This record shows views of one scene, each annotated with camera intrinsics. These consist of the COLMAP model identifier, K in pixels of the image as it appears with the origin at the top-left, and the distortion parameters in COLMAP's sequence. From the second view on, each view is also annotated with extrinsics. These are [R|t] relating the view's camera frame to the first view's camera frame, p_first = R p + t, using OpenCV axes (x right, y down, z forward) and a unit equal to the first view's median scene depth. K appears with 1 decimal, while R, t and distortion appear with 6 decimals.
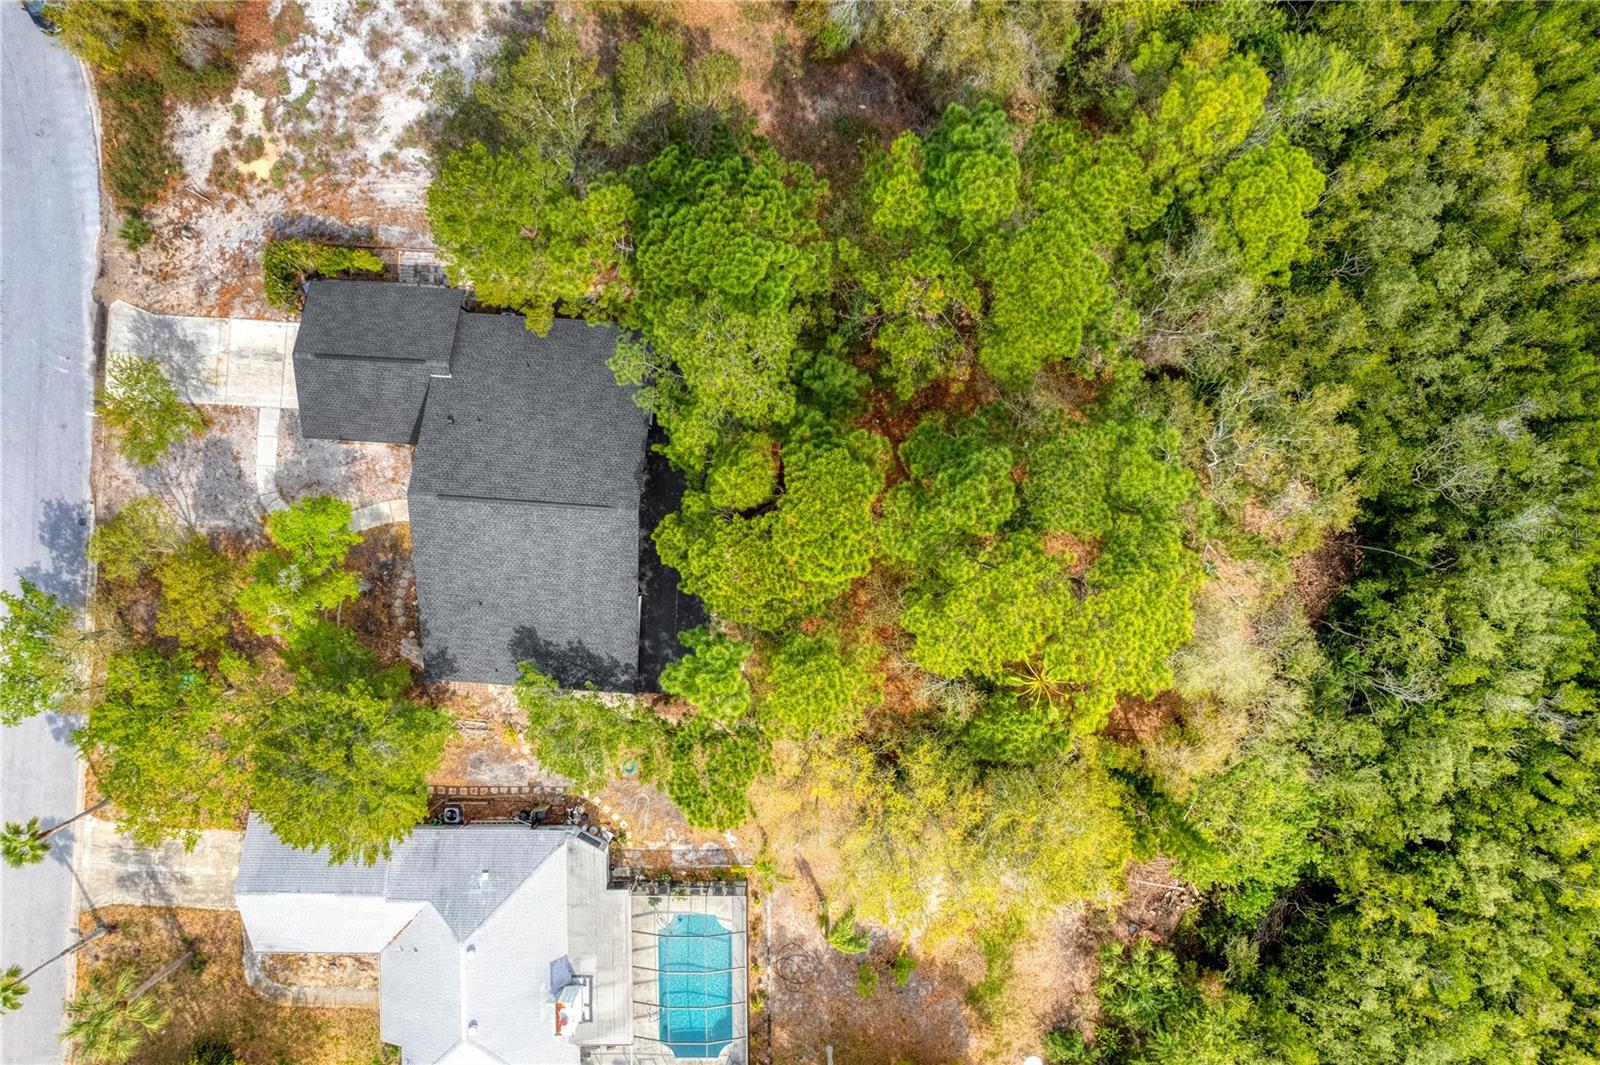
lens RADIAL K [[1097.8, 0, 794.2], [0, 1097.8, 568.0], [0, 0, 1]] dist [-0.086656, 0.094460]
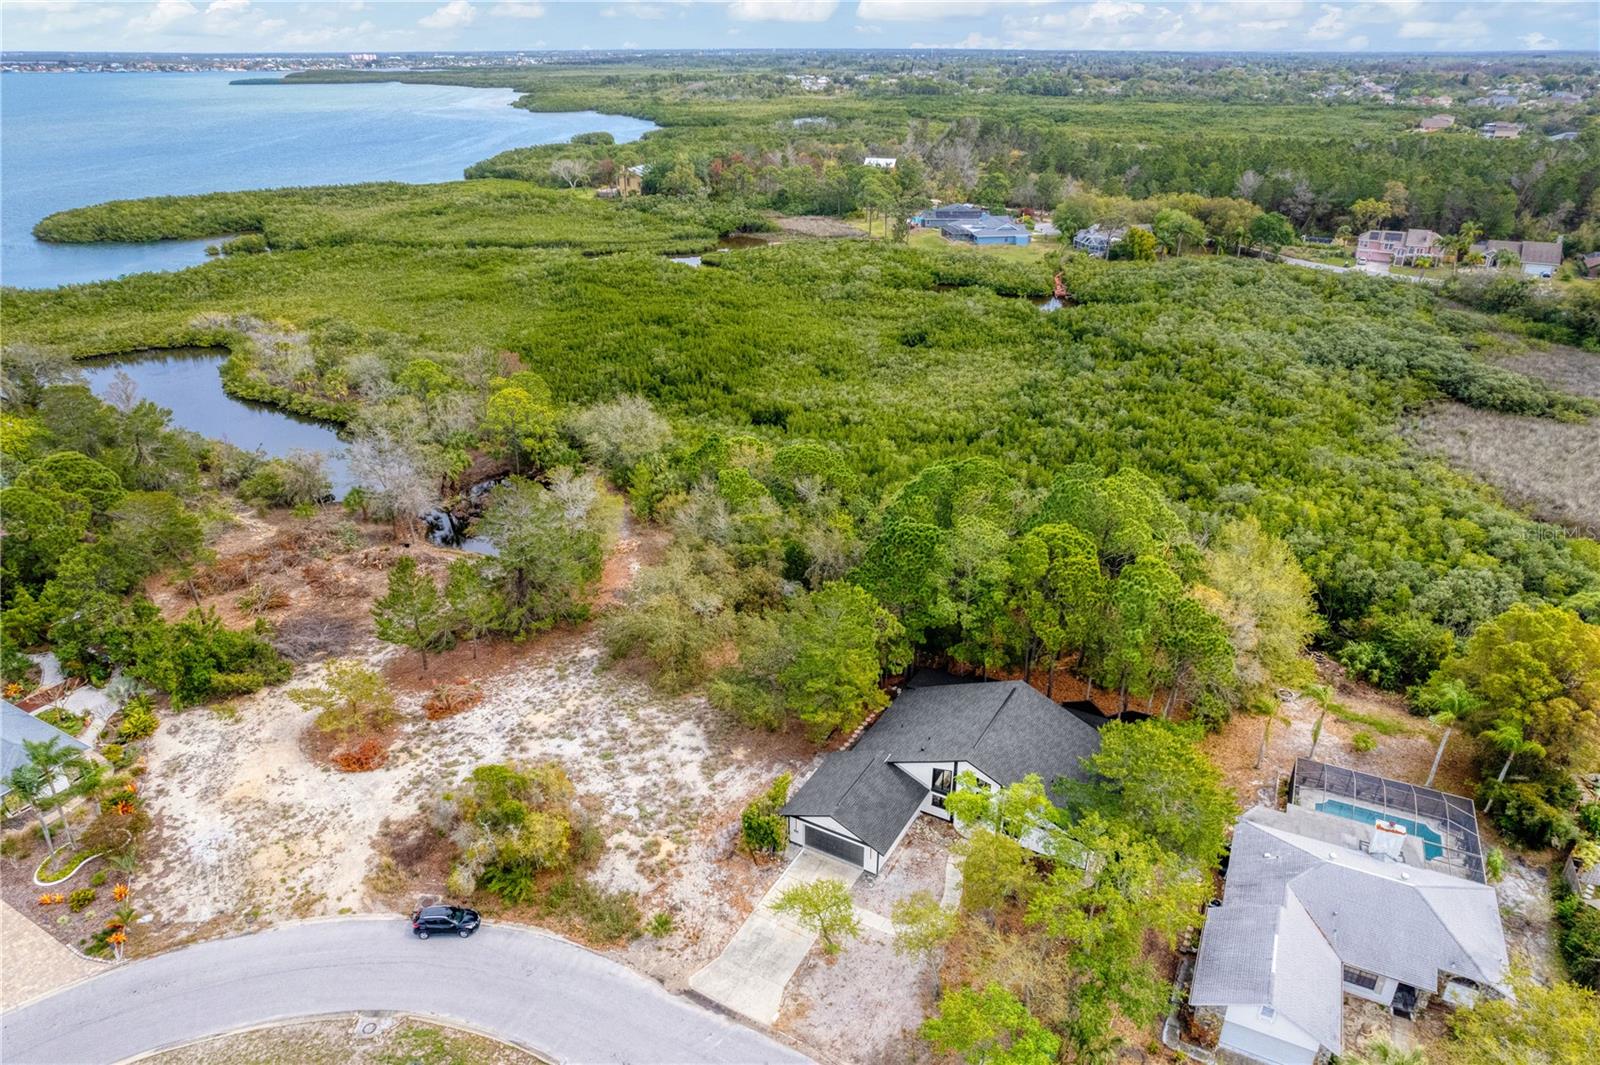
lens RADIAL K [[1034.8, 0, 804.2], [0, 1034.8, 528.2], [0, 0, 1]] dist [-0.072080, 0.066362]
pose [[0.436957, -0.375526, 0.817342, -1.286416], [0.898941, 0.150809, -0.411292, 0.222388], [0.031188, 0.914460, 0.403473, 0.162358]]
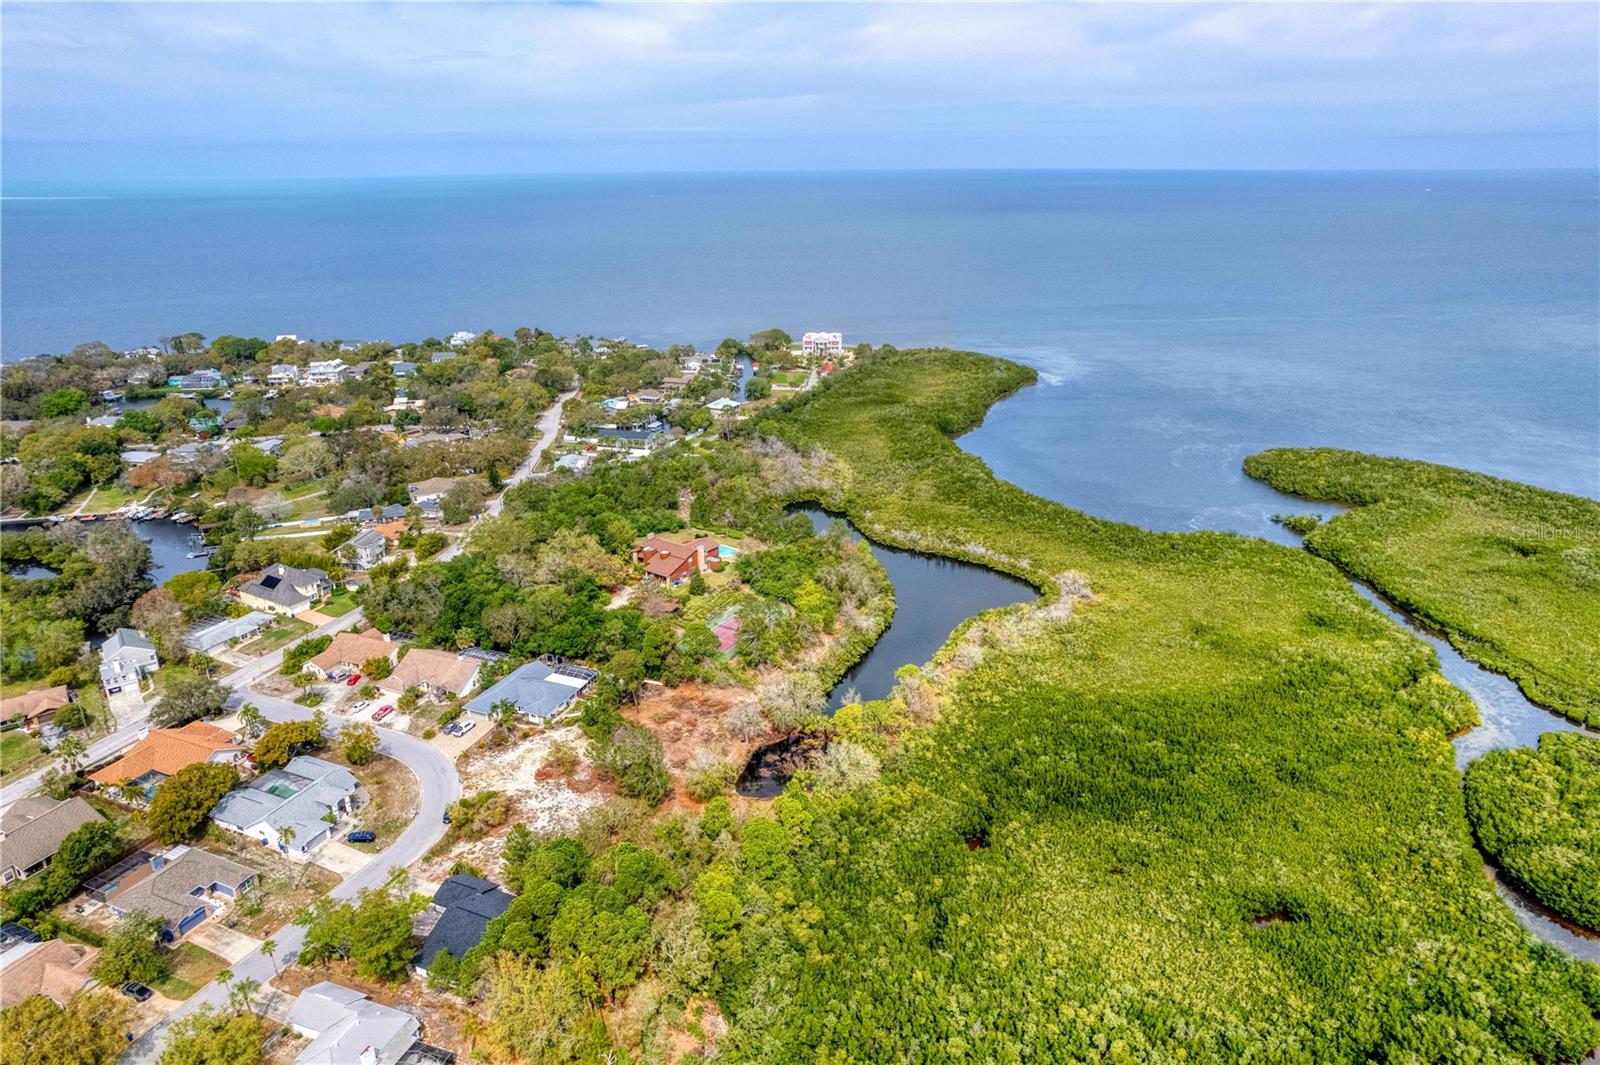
lens RADIAL K [[1025.2, 0, 802.0], [0, 1025.2, 530.5], [0, 0, 1]] dist [-0.072538, 0.067654]
pose [[0.940129, 0.116035, -0.320457, 1.354119], [-0.340580, 0.284750, -0.896059, 1.796507], [-0.012724, 0.951553, 0.307221, -0.931489]]
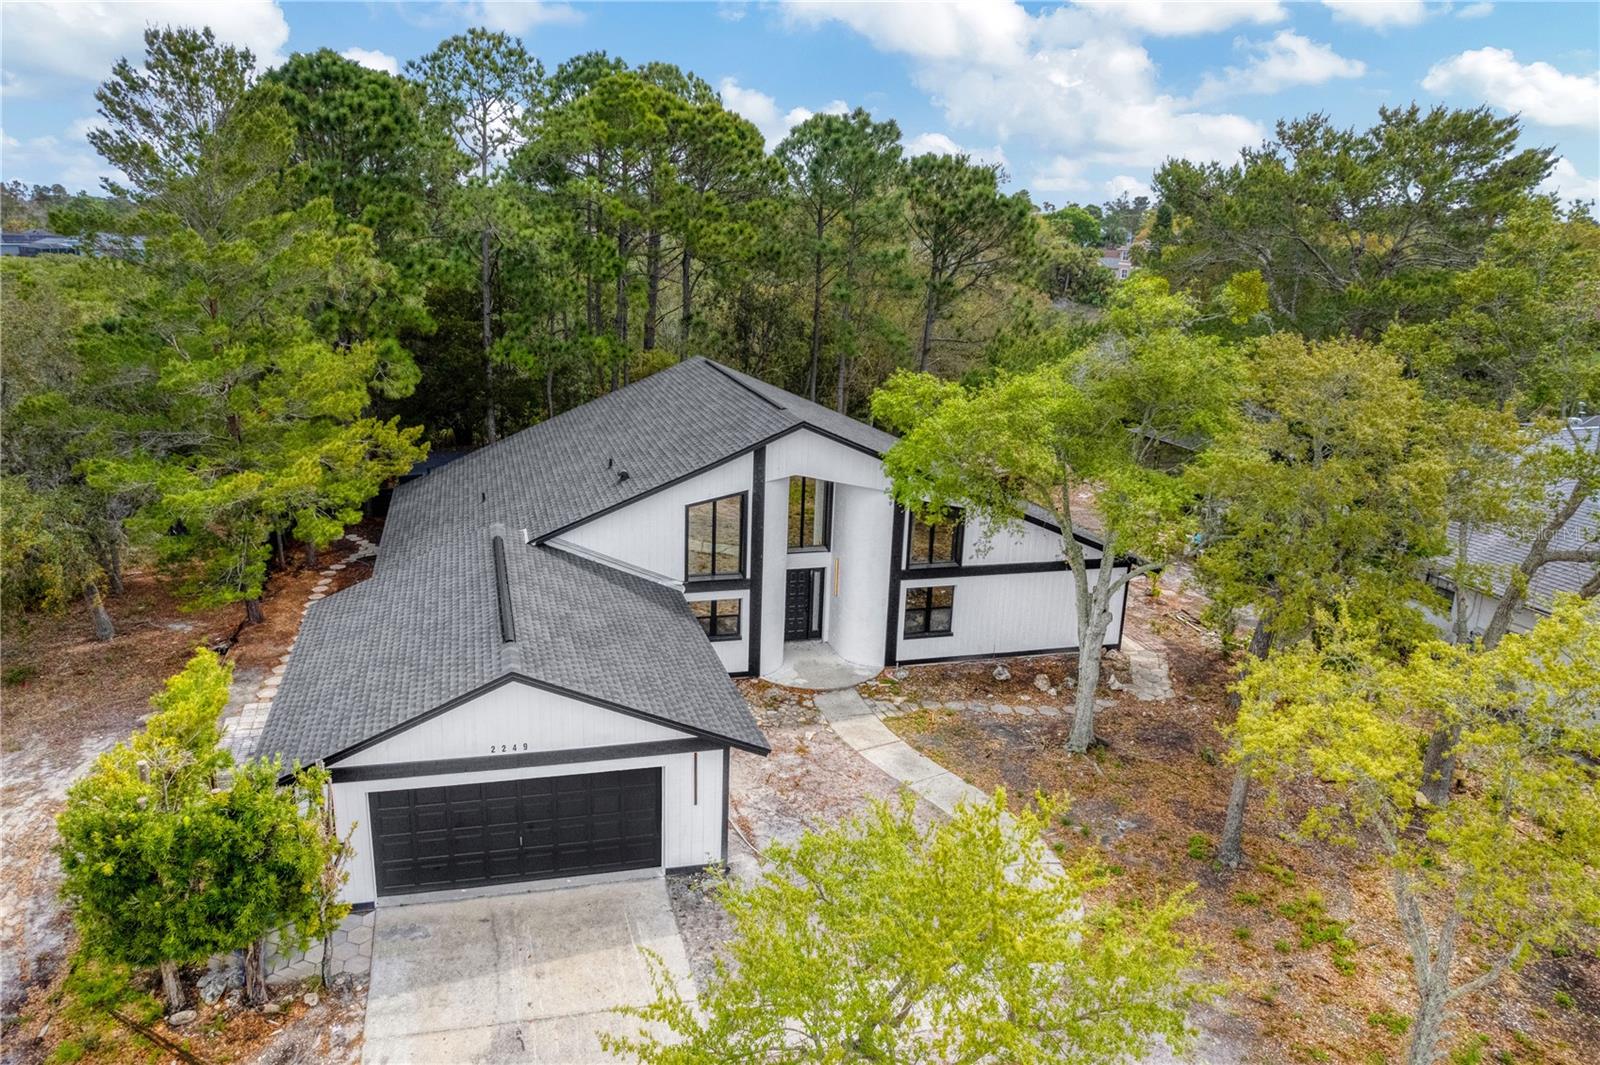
lens RADIAL K [[1079.8, 0, 700.1], [0, 1079.8, 493.3], [0, 0, 1]] dist [-0.065739, 0.070772]
pose [[-0.273701, -0.237326, 0.932075, -0.695752], [0.961481, -0.093056, 0.258642, -0.206756], [0.025353, 0.966963, 0.253654, 0.824519]]
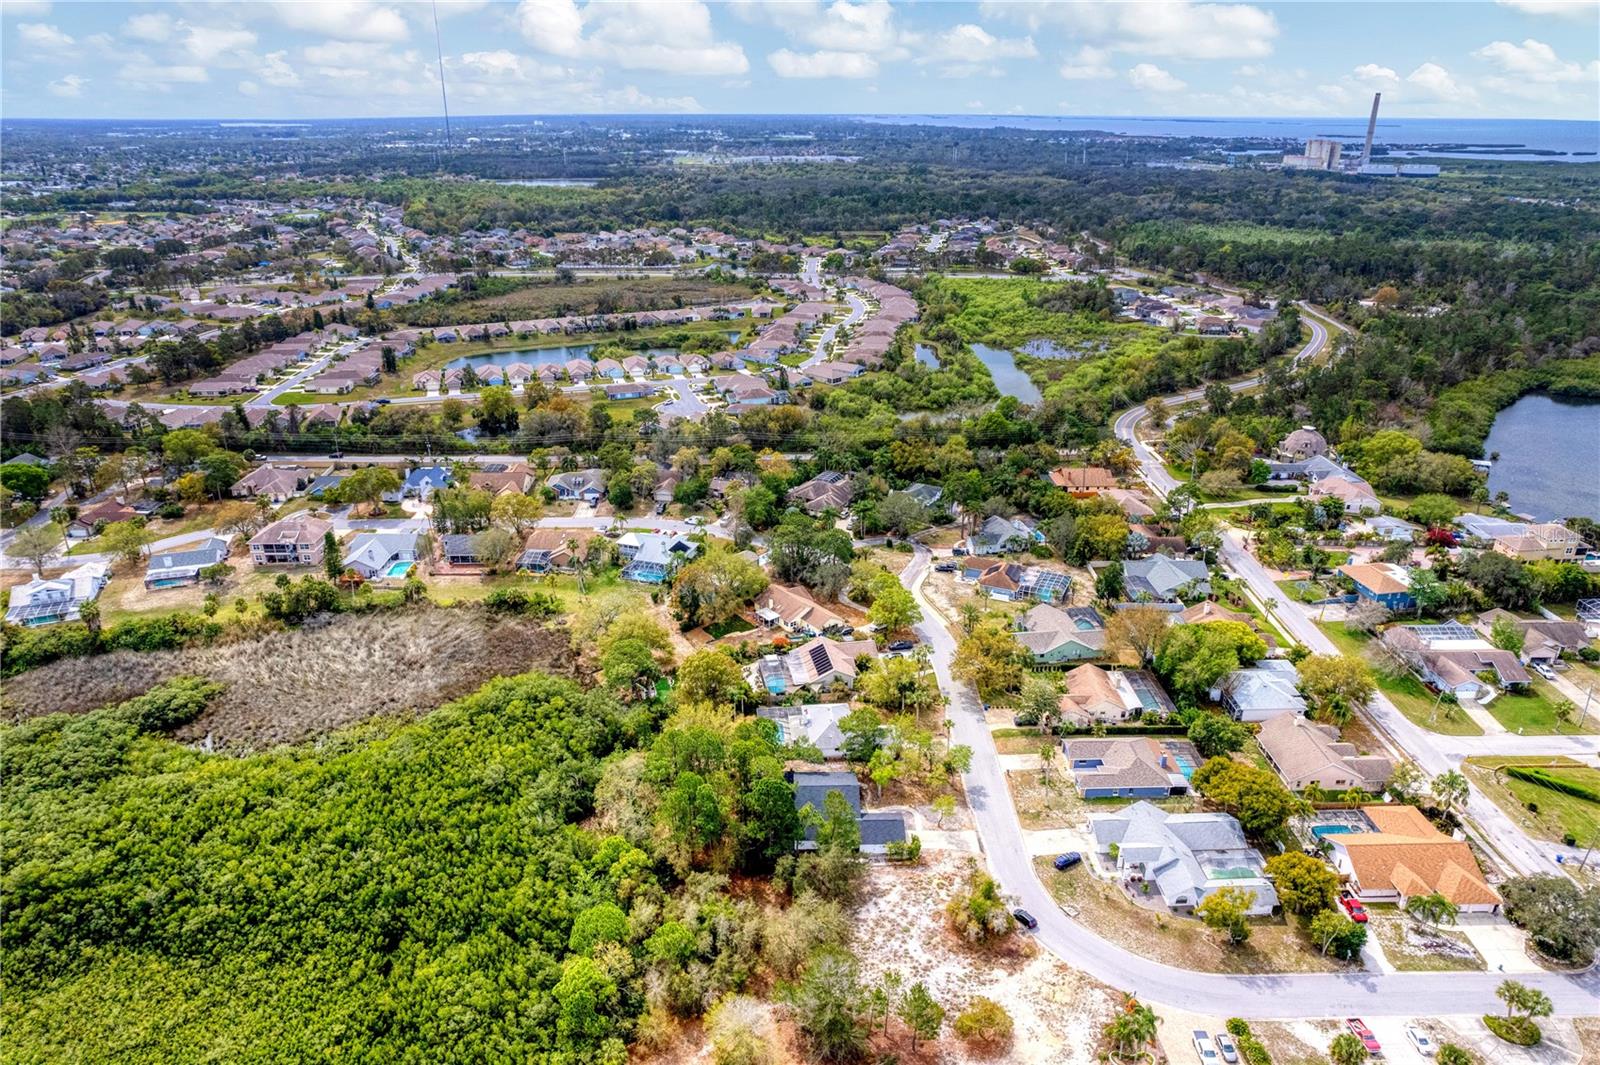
lens RADIAL K [[1042.3, 0, 804.6], [0, 1042.3, 528.8], [0, 0, 1]] dist [-0.069360, 0.063942]
pose [[-0.996150, 0.043185, -0.076290, 0.040305], [-0.087318, -0.411428, 0.907250, -2.522910], [0.007791, 0.910419, 0.413614, -1.059799]]
